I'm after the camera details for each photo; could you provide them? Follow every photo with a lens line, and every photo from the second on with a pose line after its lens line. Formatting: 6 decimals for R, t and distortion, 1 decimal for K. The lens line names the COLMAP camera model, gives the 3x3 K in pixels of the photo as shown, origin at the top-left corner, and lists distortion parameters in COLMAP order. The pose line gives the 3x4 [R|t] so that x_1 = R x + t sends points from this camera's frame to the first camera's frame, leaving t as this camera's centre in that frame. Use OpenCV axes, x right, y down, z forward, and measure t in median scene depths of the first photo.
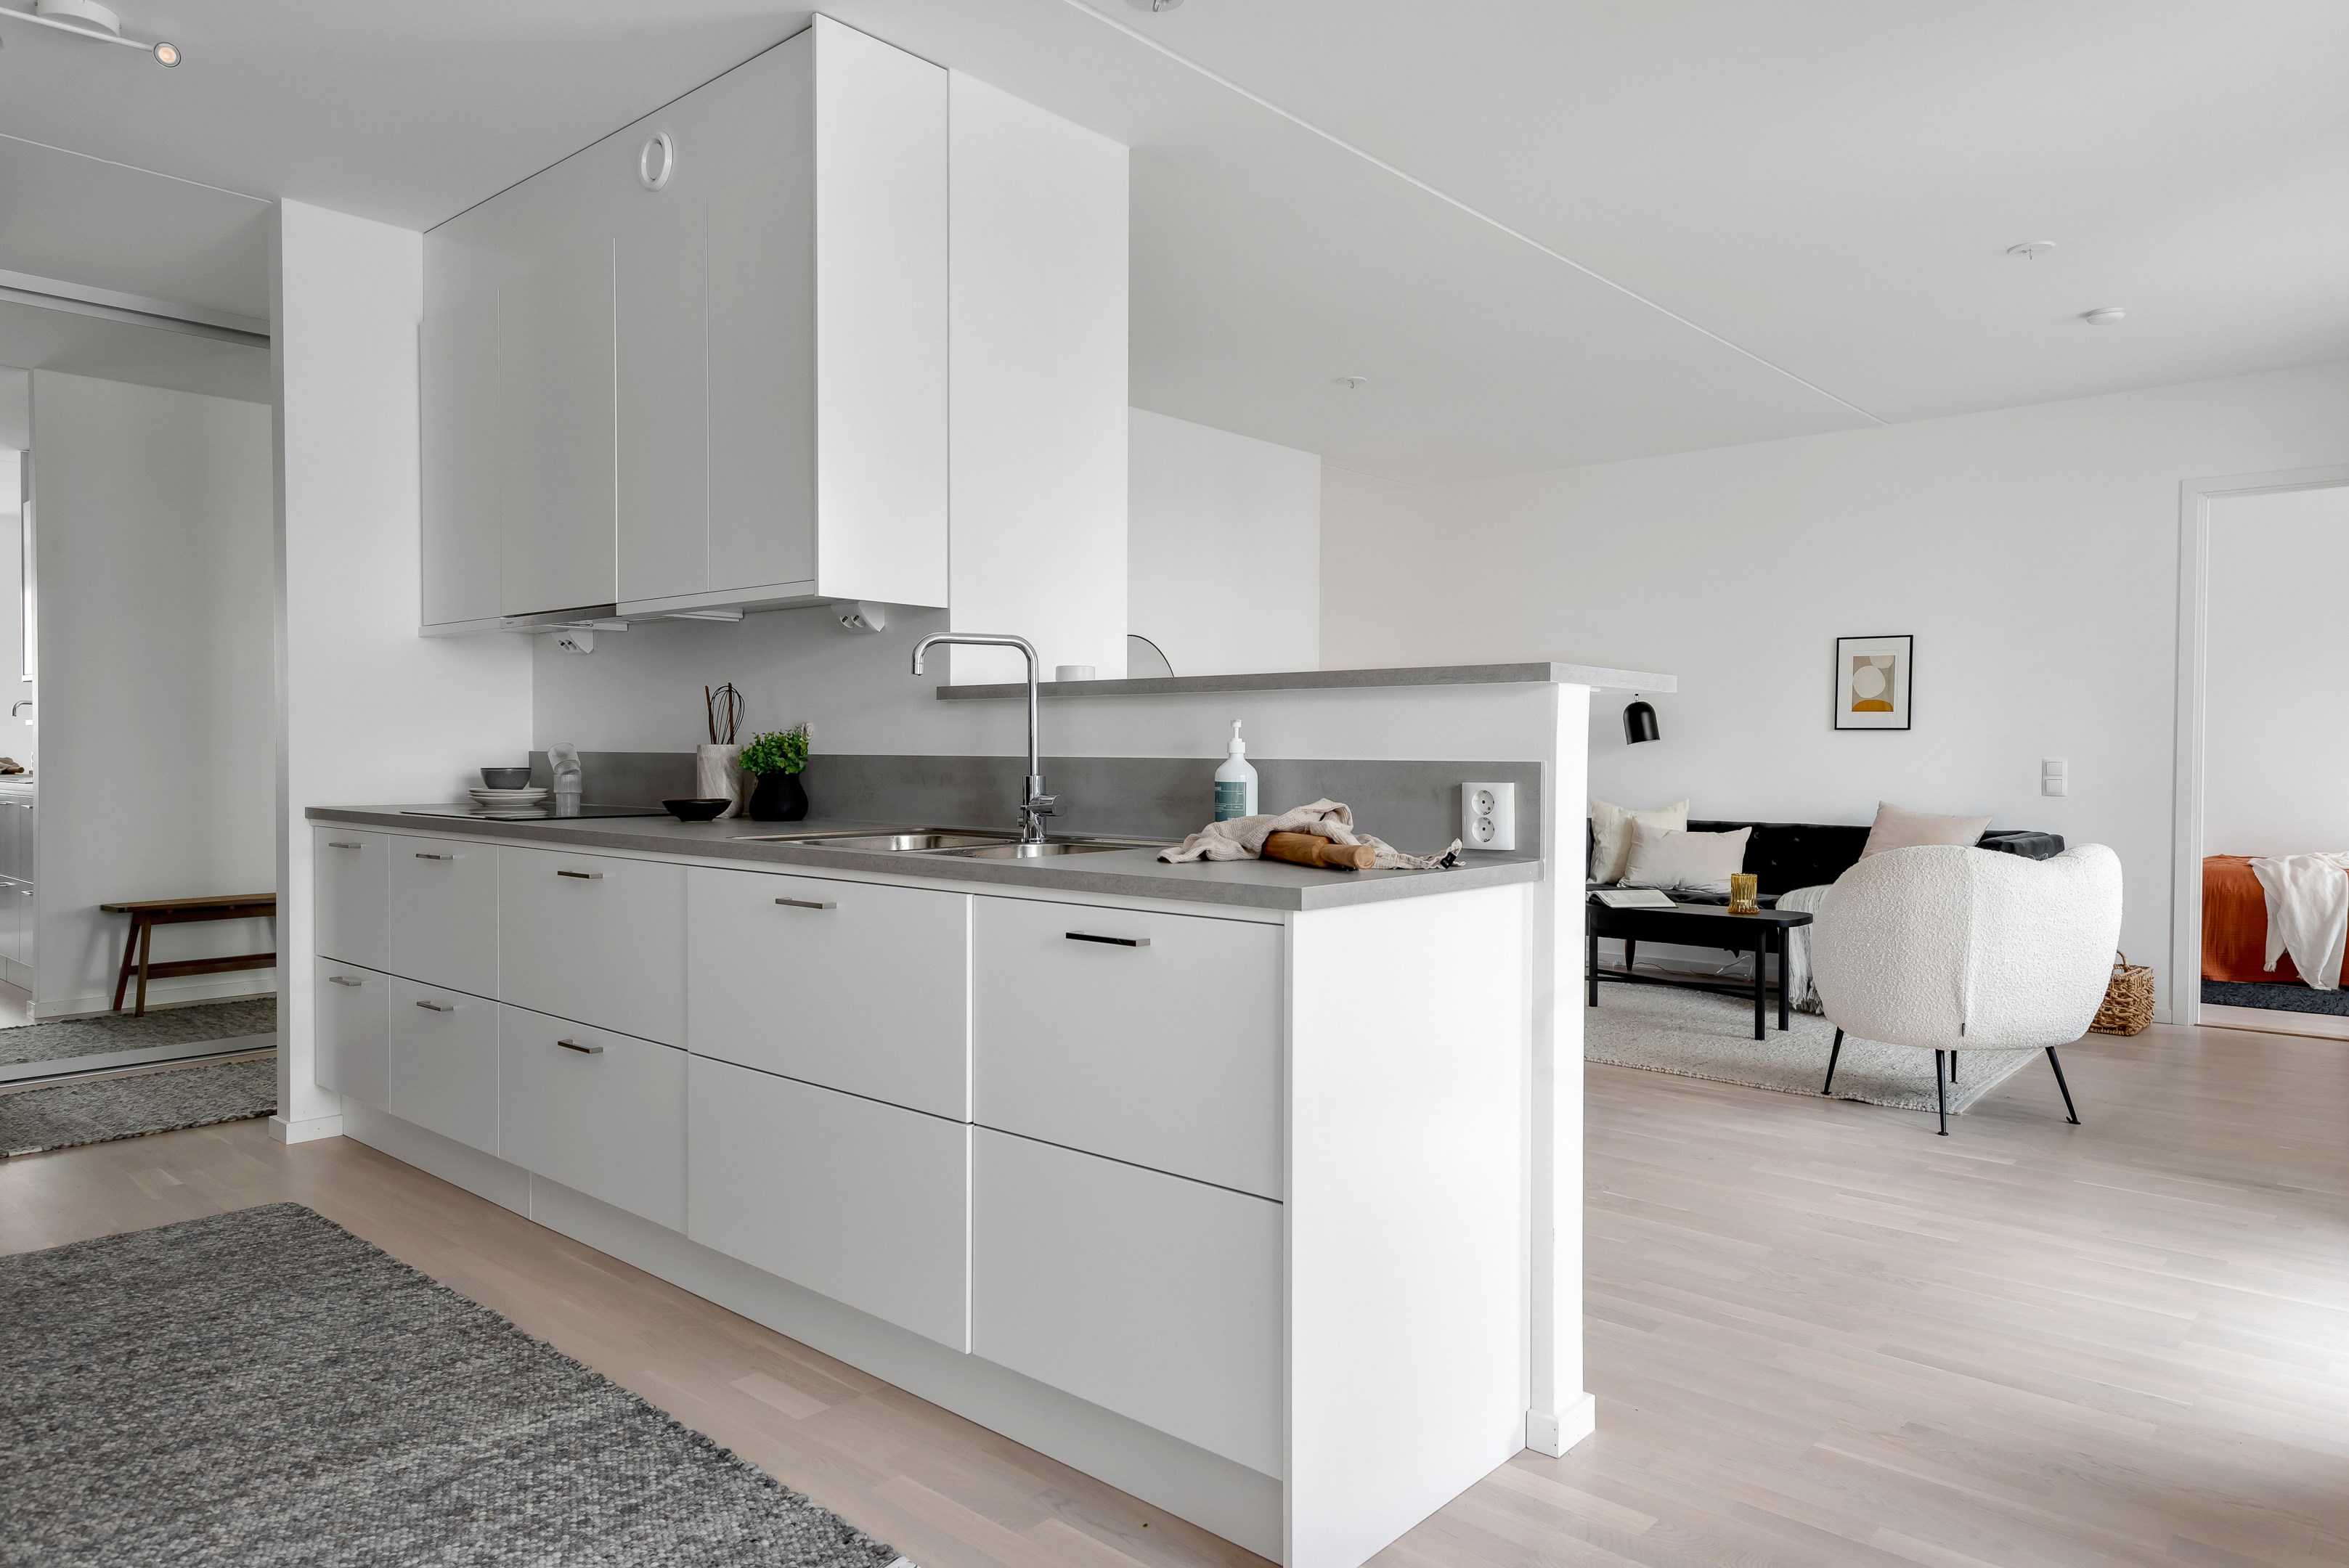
lens RADIAL K [[1480.7, 0, 1163.0], [0, 1480.7, 773.8], [0, 0, 1]] dist [0.003637, -0.004962]
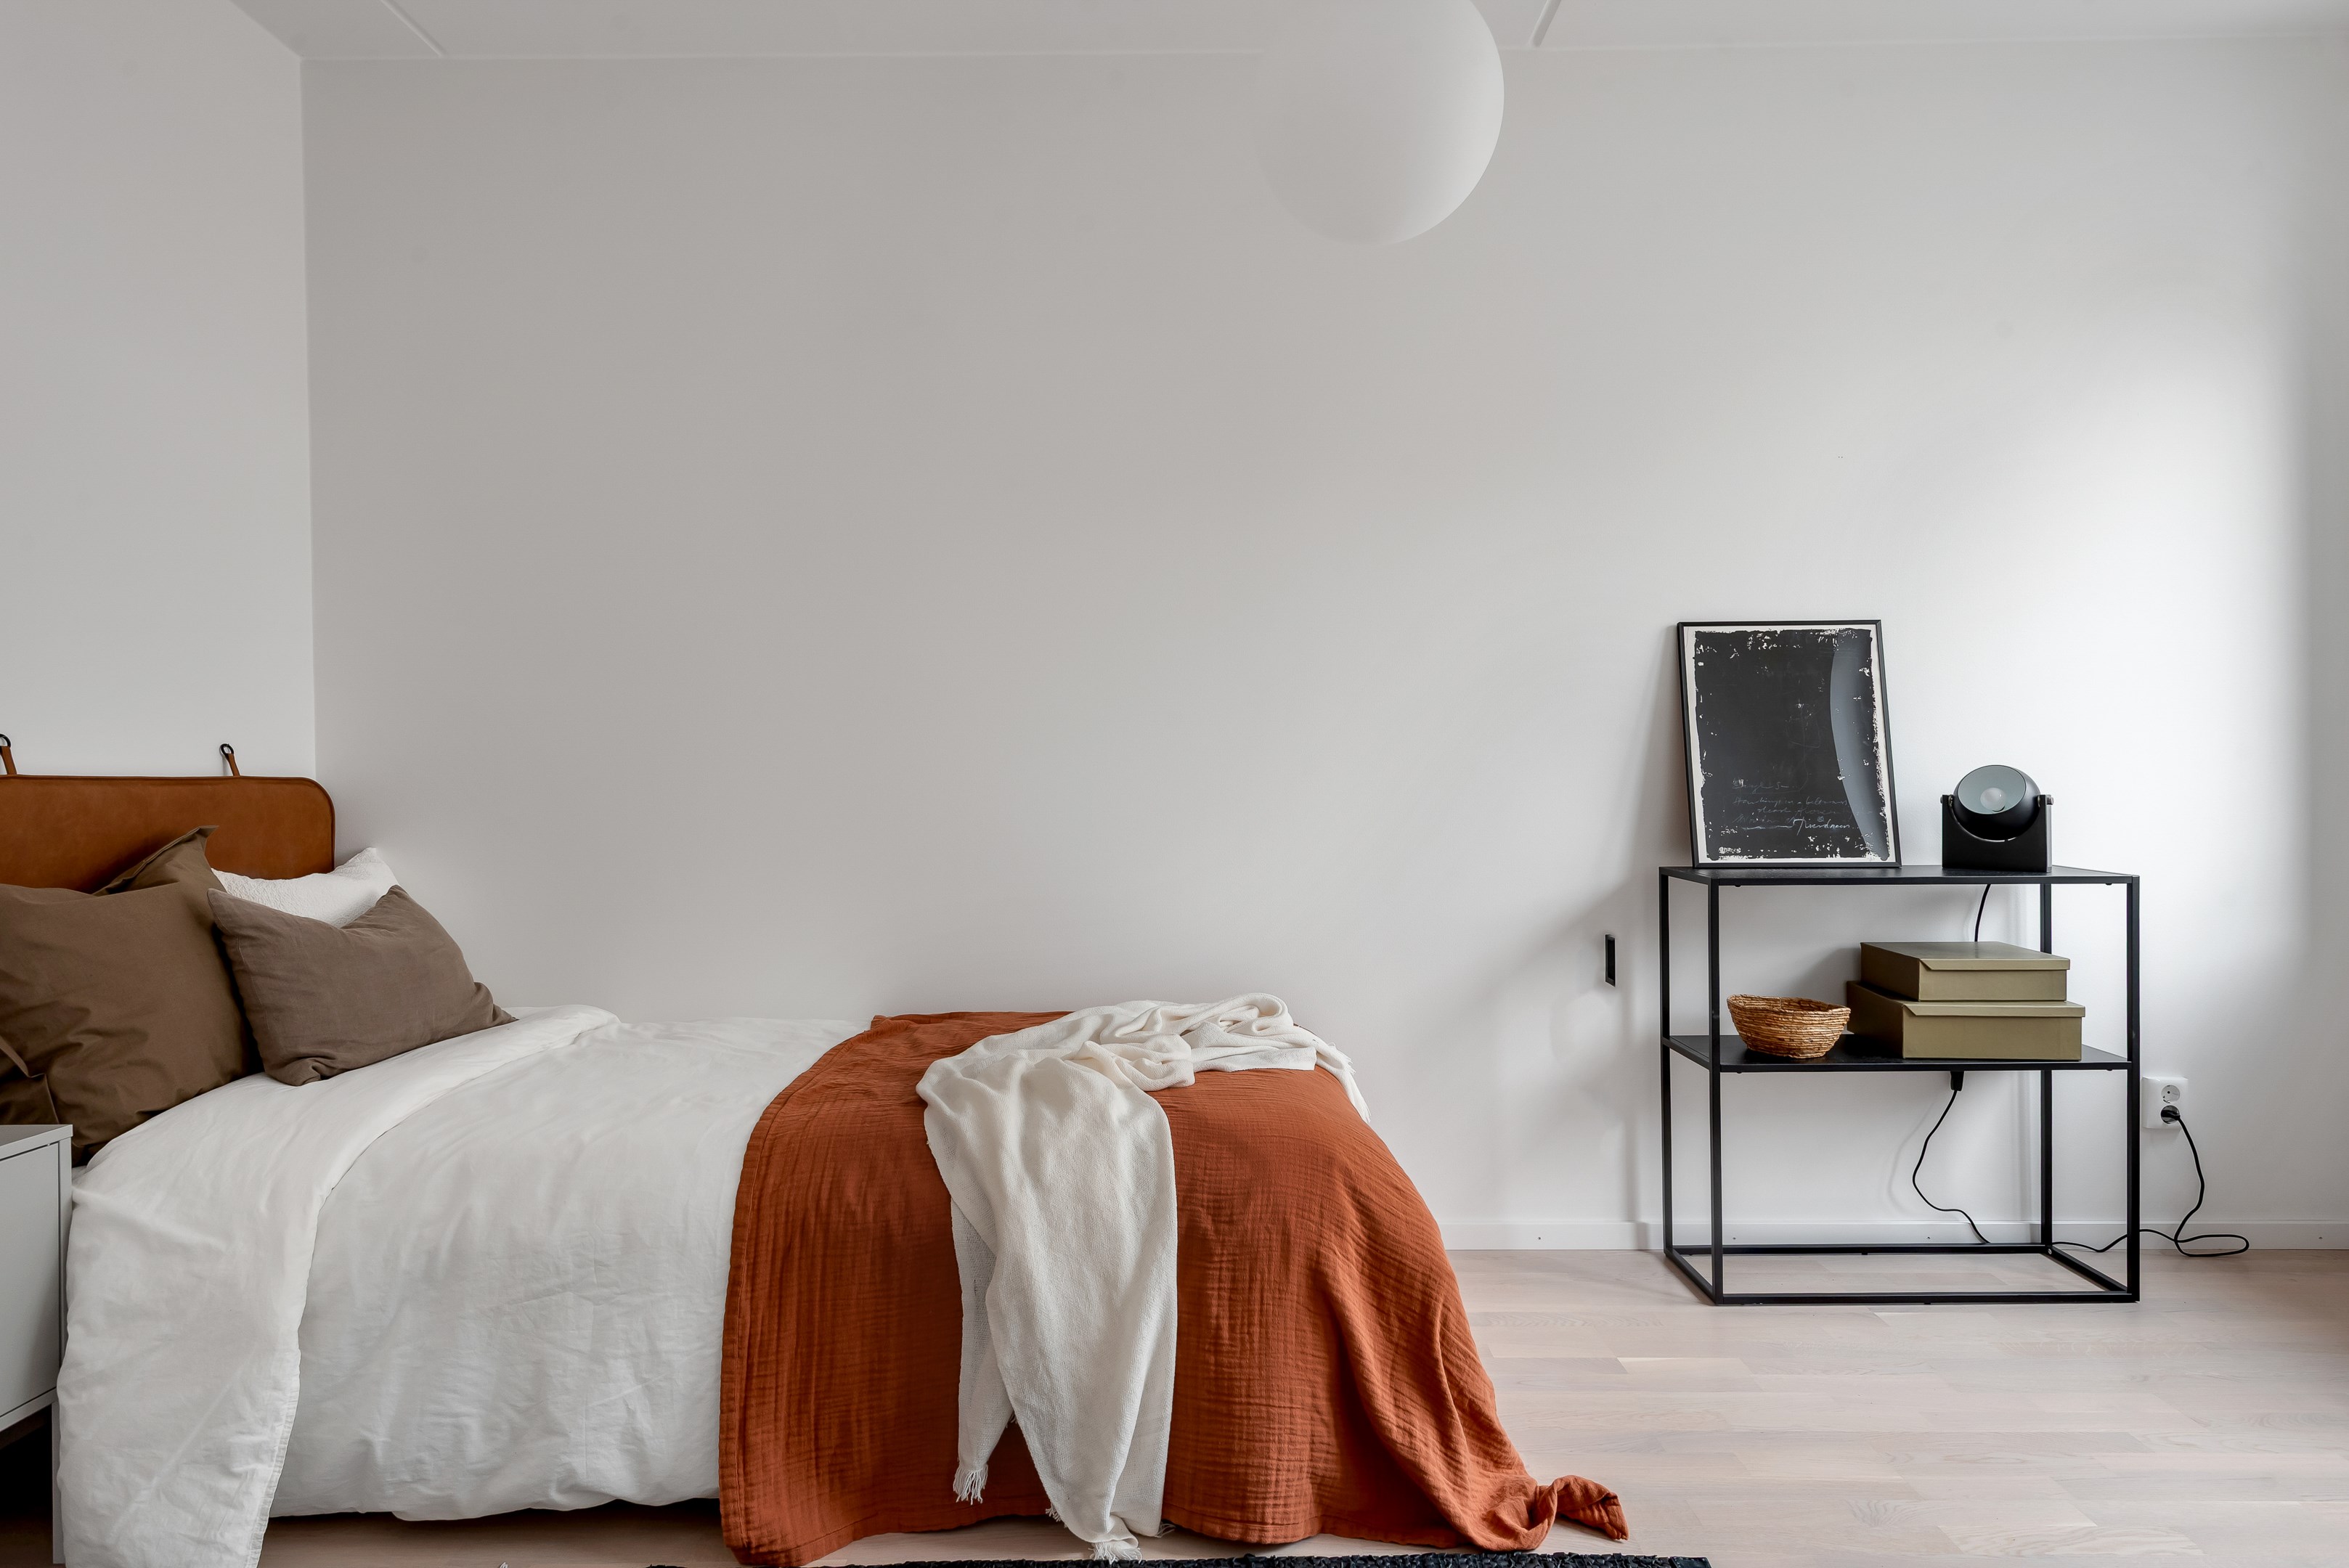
lens RADIAL K [[1315.2, 0, 1182.6], [0, 1315.2, 774.6], [0, 0, 1]] dist [0.004042, 0.000332]
pose [[0.739417, -0.012577, 0.673130, 0.624988], [0.024803, 0.999656, -0.008568, -0.002797], [-0.672790, 0.023031, 0.739475, 0.802842]]
